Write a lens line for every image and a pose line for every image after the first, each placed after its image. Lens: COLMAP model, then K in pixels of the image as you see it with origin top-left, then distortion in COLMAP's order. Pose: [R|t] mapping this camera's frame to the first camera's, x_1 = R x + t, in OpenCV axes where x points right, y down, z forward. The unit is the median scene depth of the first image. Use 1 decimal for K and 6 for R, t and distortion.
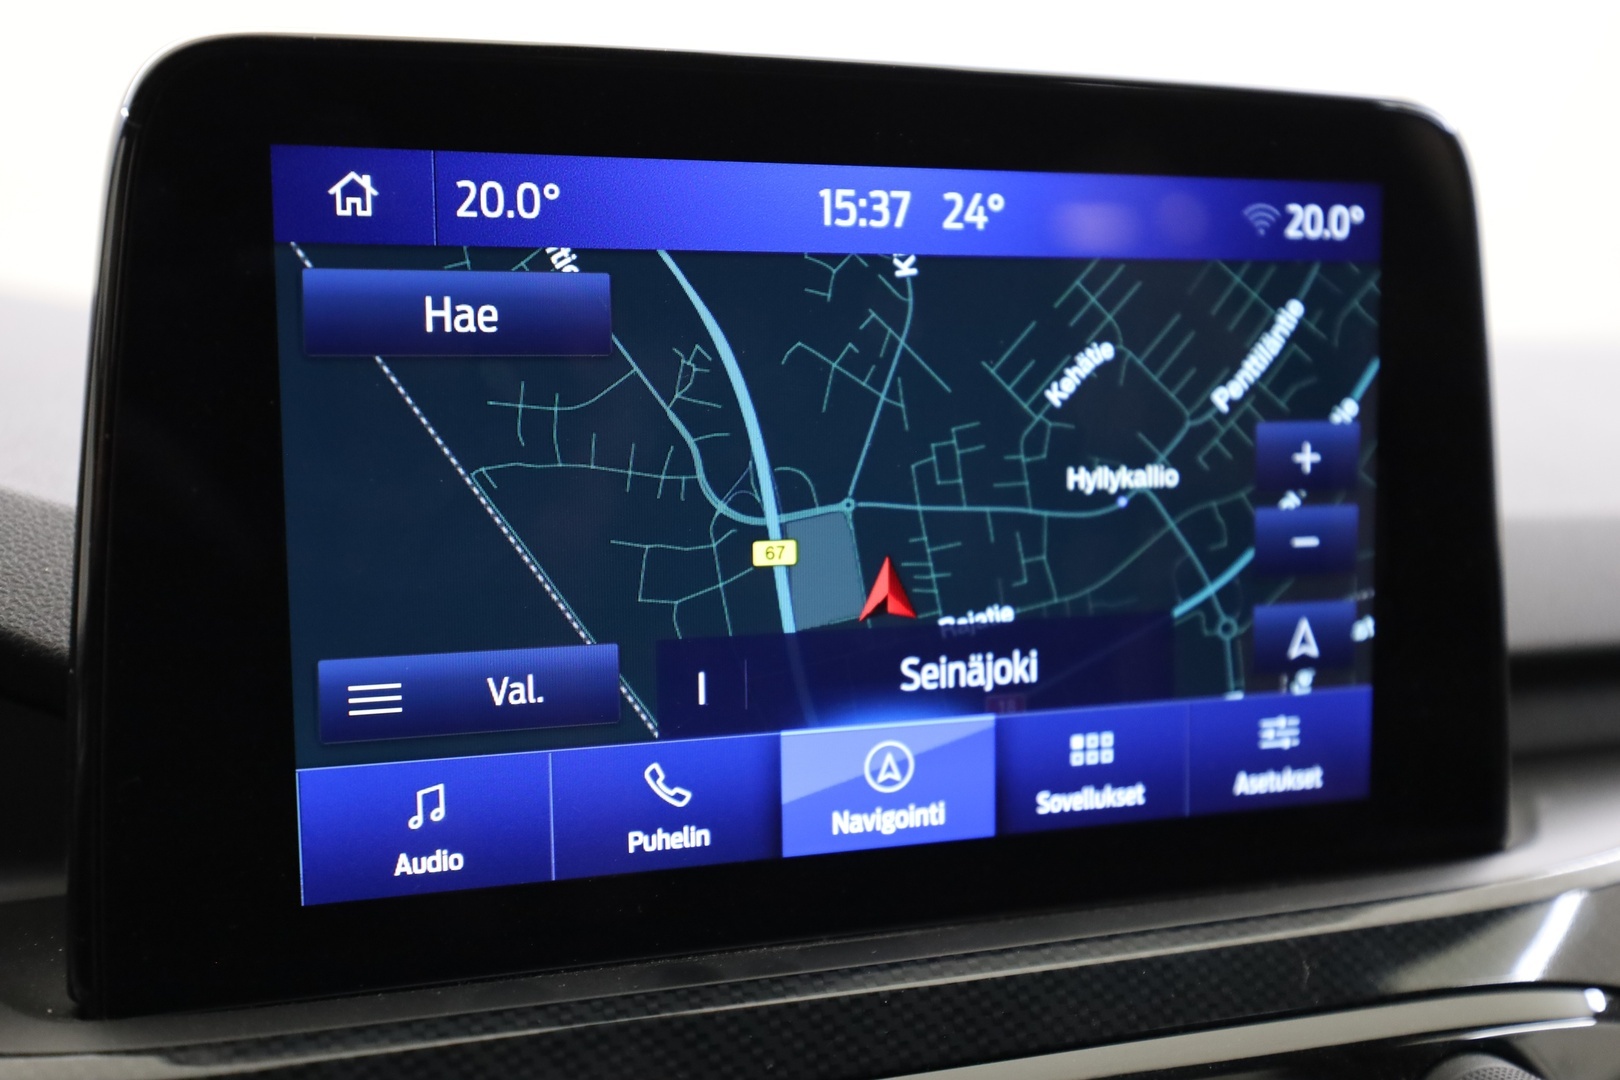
lens RADIAL K [[1501.0, 0, 820.0], [0, 1501.0, 529.2], [0, 0, 1]] dist [0.022284, 0.000000]
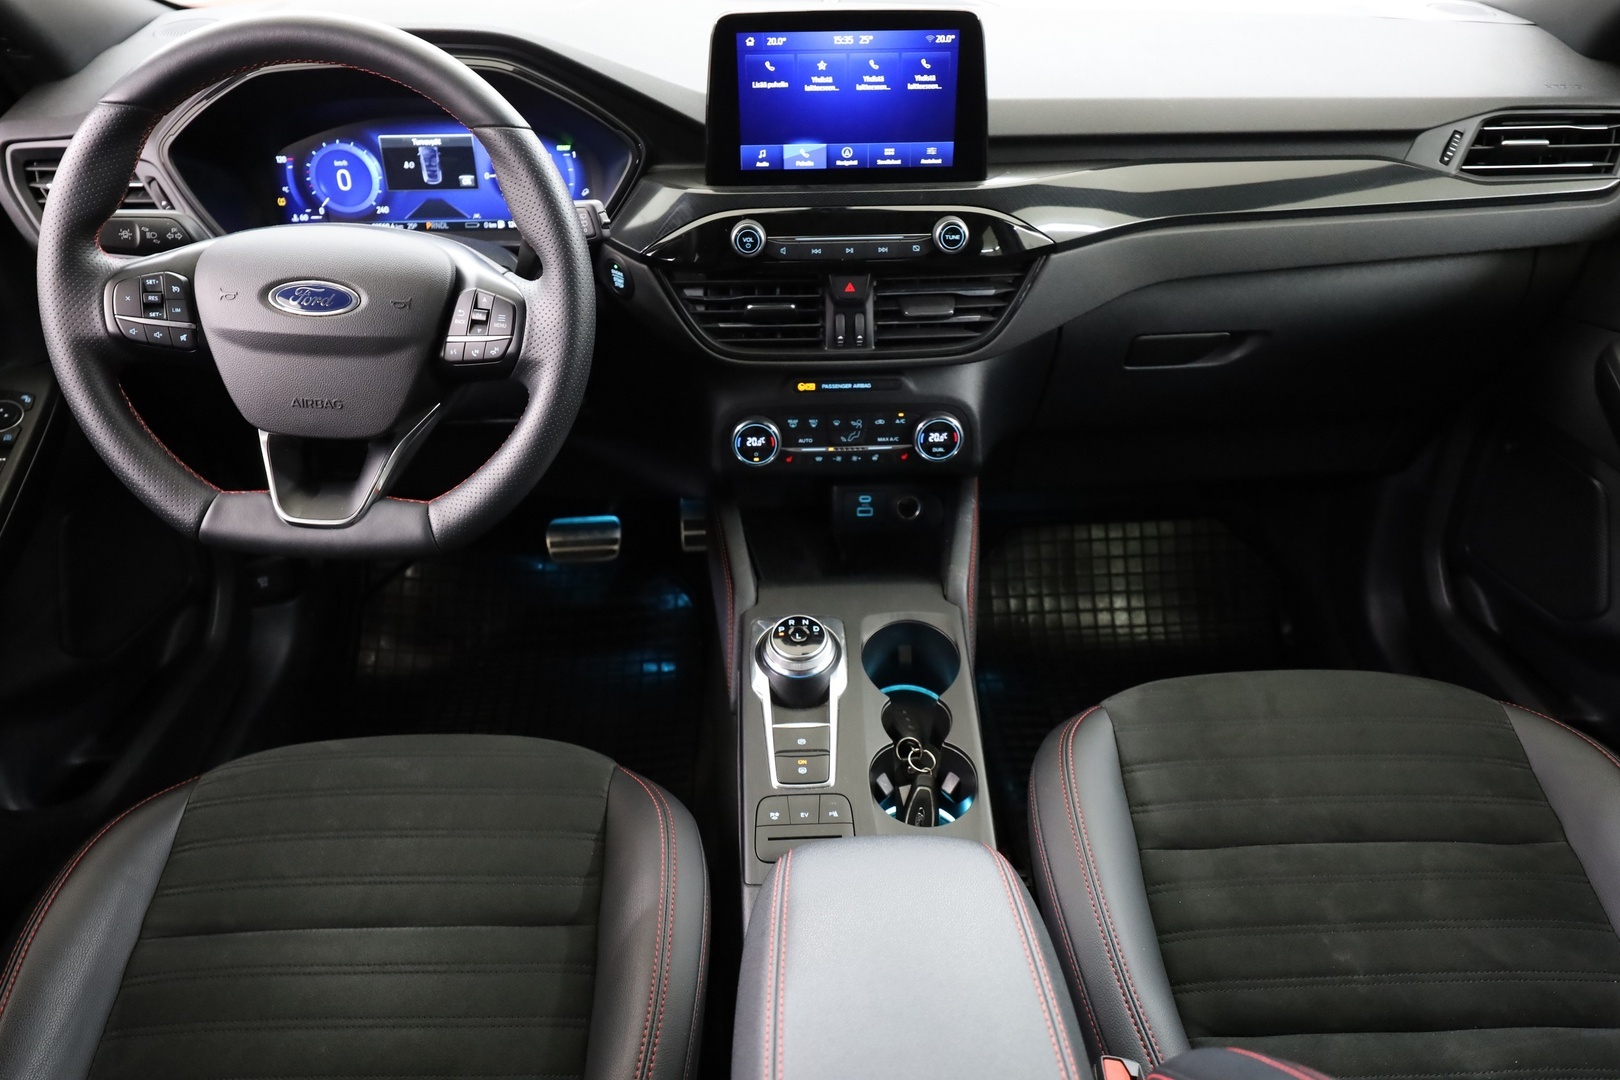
lens RADIAL K [[1165.2, 0, 808.1], [0, 1165.2, 531.3], [0, 0, 1]] dist [0.011889, -0.008085]
pose [[0.965861, 0.130767, -0.223634, 1.073122], [-0.022694, 0.902641, 0.429795, -0.426026], [0.258065, -0.410047, 0.874794, -3.380410]]
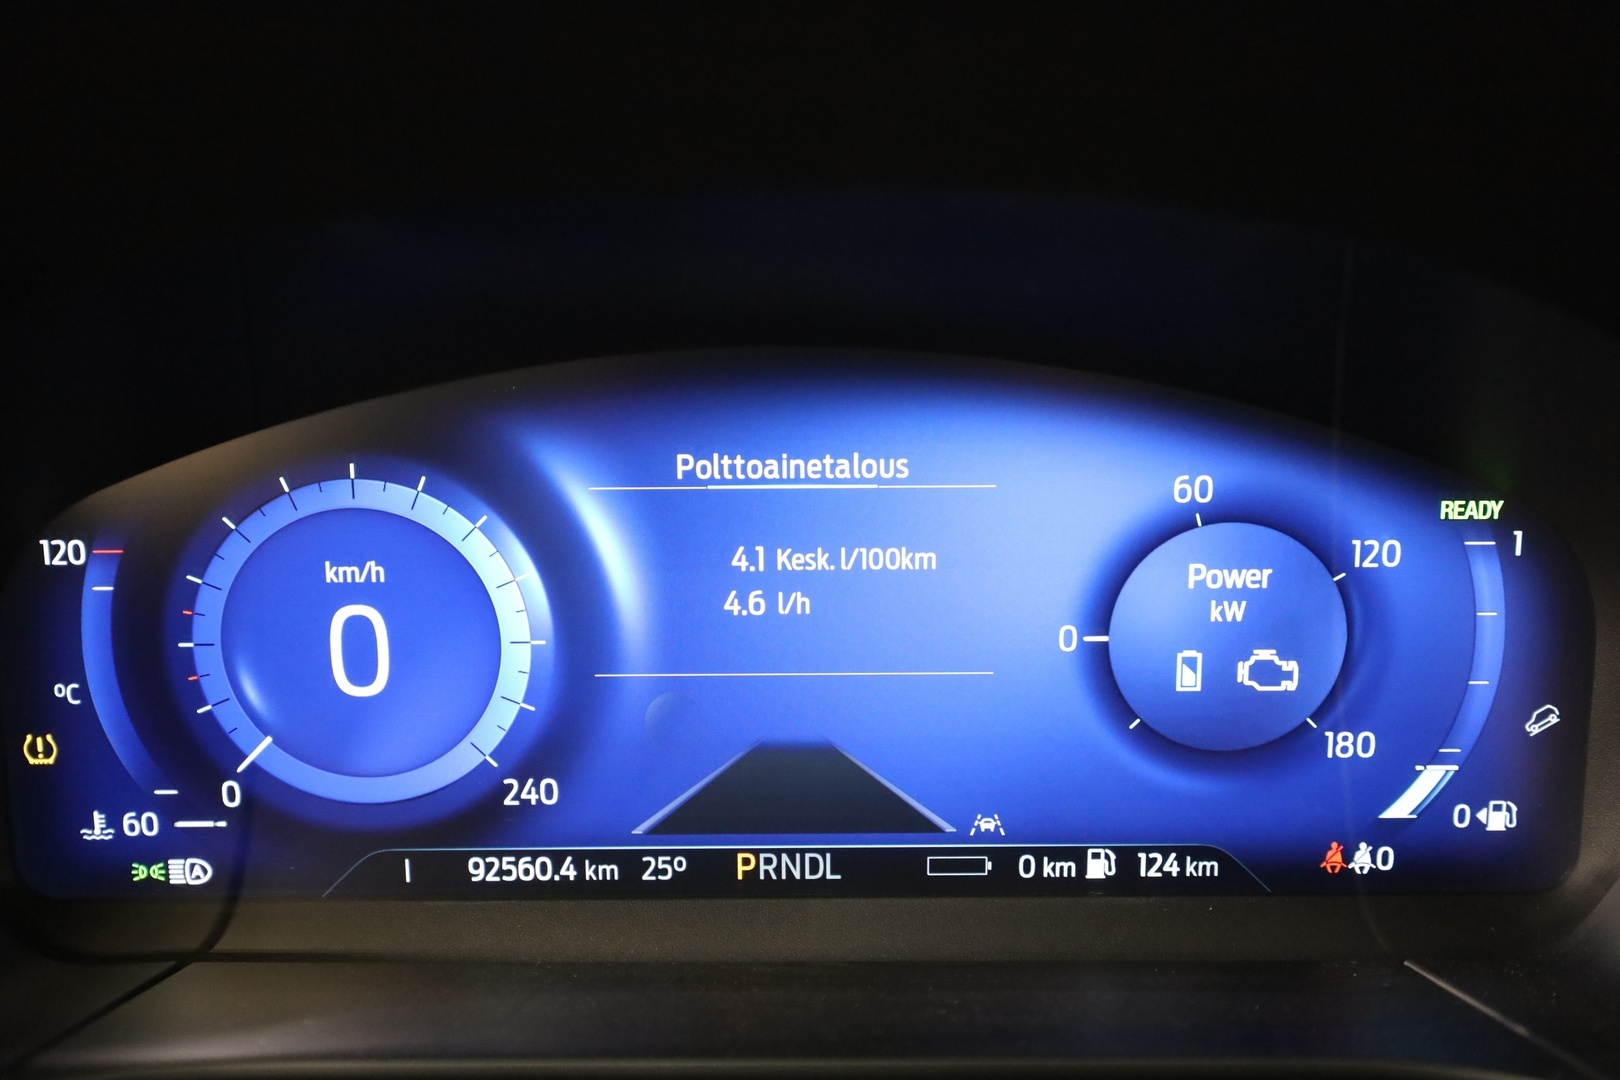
lens RADIAL K [[1476.4, 0, 812.6], [0, 1476.4, 543.1], [0, 0, 1]] dist [0.004669, 0.000000]
pose [[0.959919, 0.075472, -0.269926, -1.413710], [-0.031311, 0.985911, 0.164313, 0.090268], [0.278524, -0.149275, 0.948758, -0.036072]]
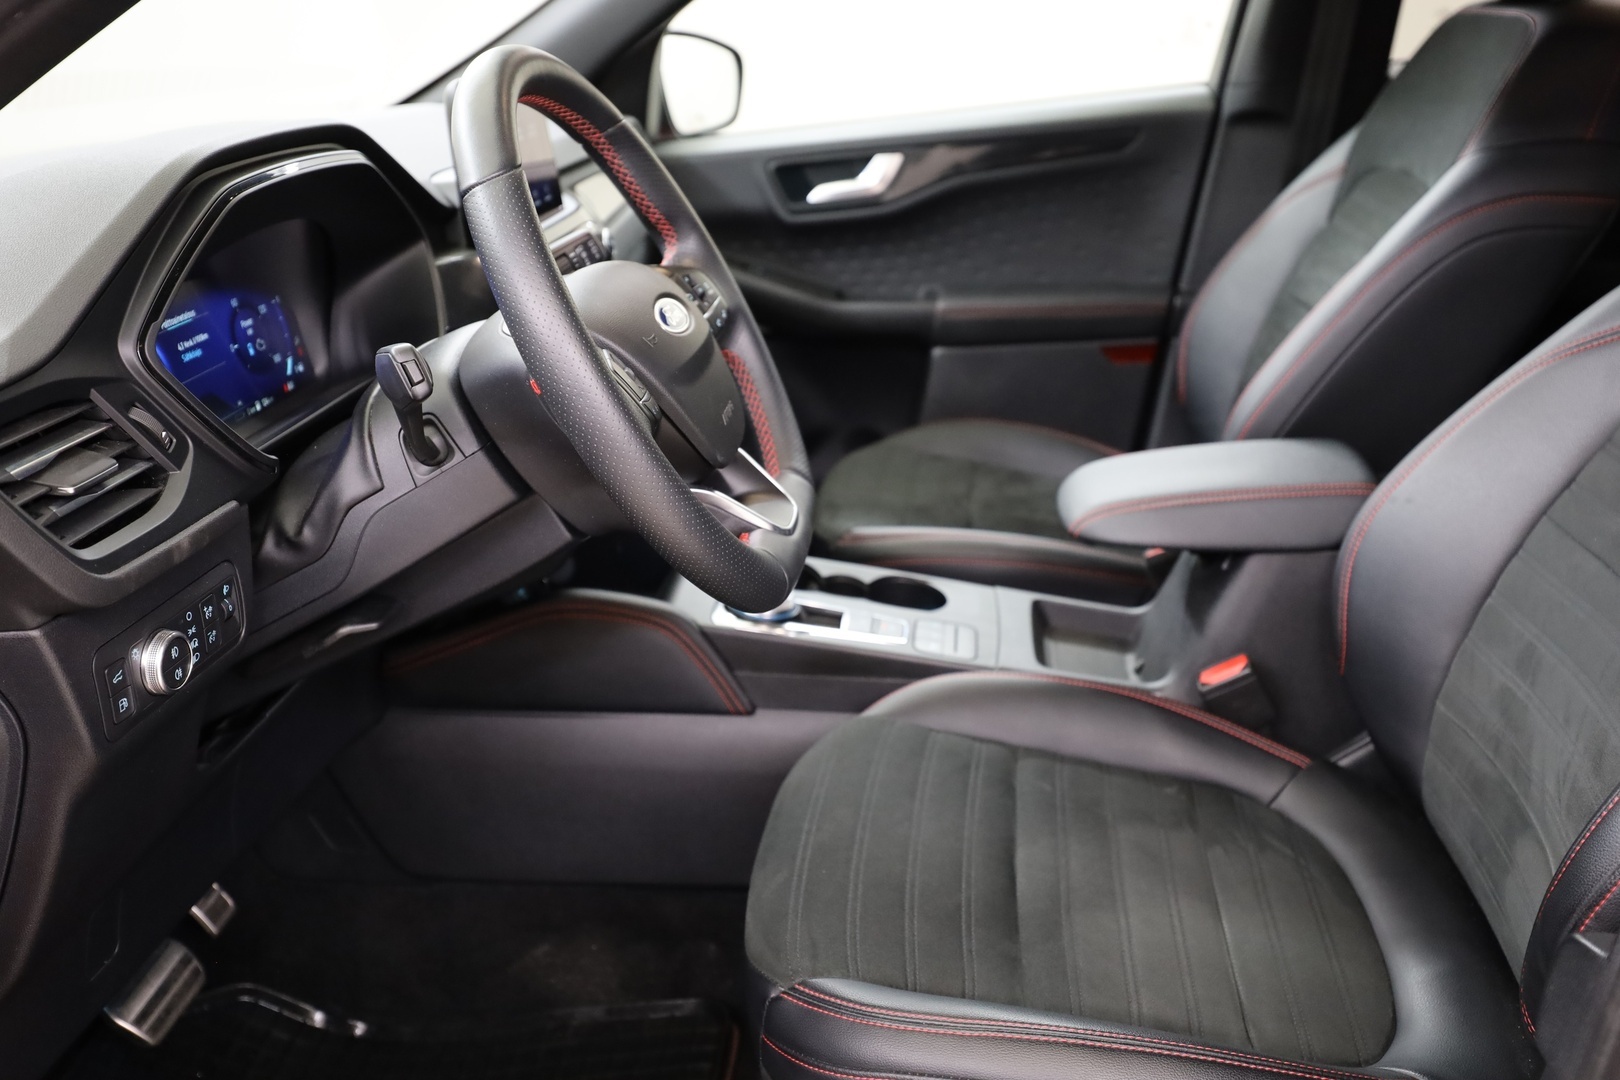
lens RADIAL K [[1457.3, 0, 808.4], [0, 1457.3, 537.3], [0, 0, 1]] dist [0.036526, 0.009242]
pose [[0.392570, -0.357350, 0.847461, -4.981438], [0.222965, 0.930922, 0.289259, -0.012294], [-0.892287, 0.075400, 0.445129, -2.469412]]
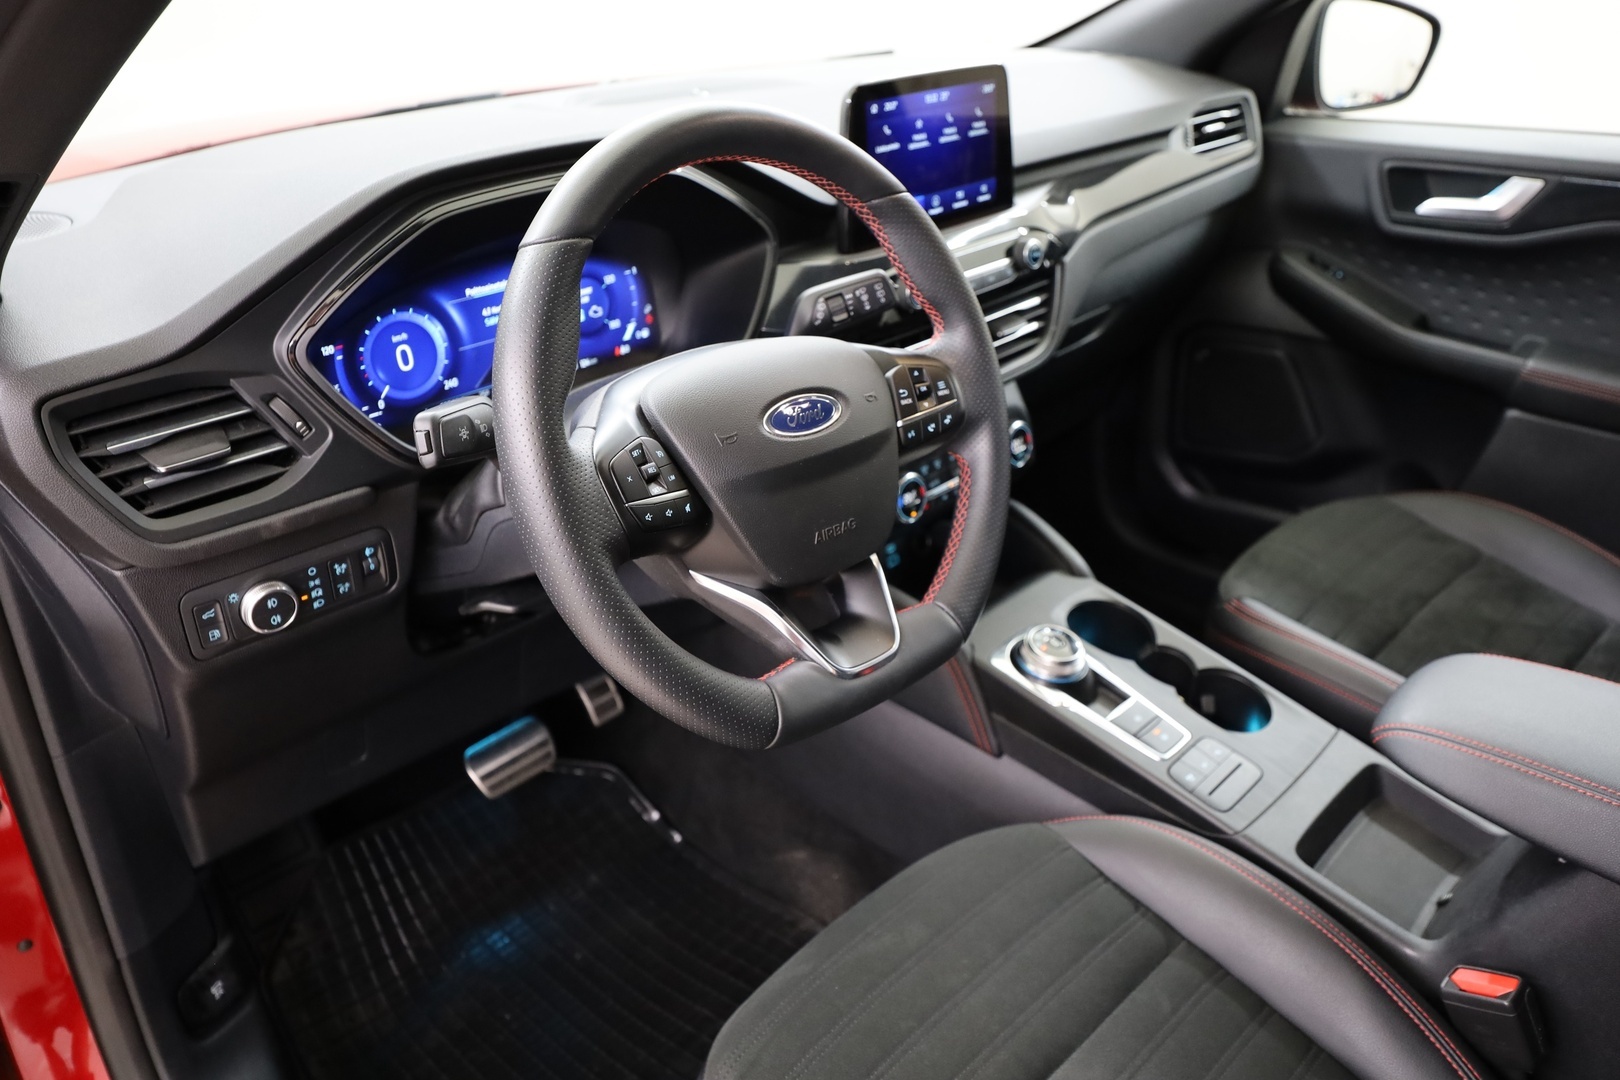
lens RADIAL K [[1204.4, 0, 814.3], [0, 1204.4, 544.8], [0, 0, 1]] dist [0.005295, -0.004724]
pose [[0.871842, -0.249635, 0.421395, -2.761705], [0.098037, 0.931896, 0.349225, -0.283530], [-0.479875, -0.263156, 0.836940, -3.109193]]
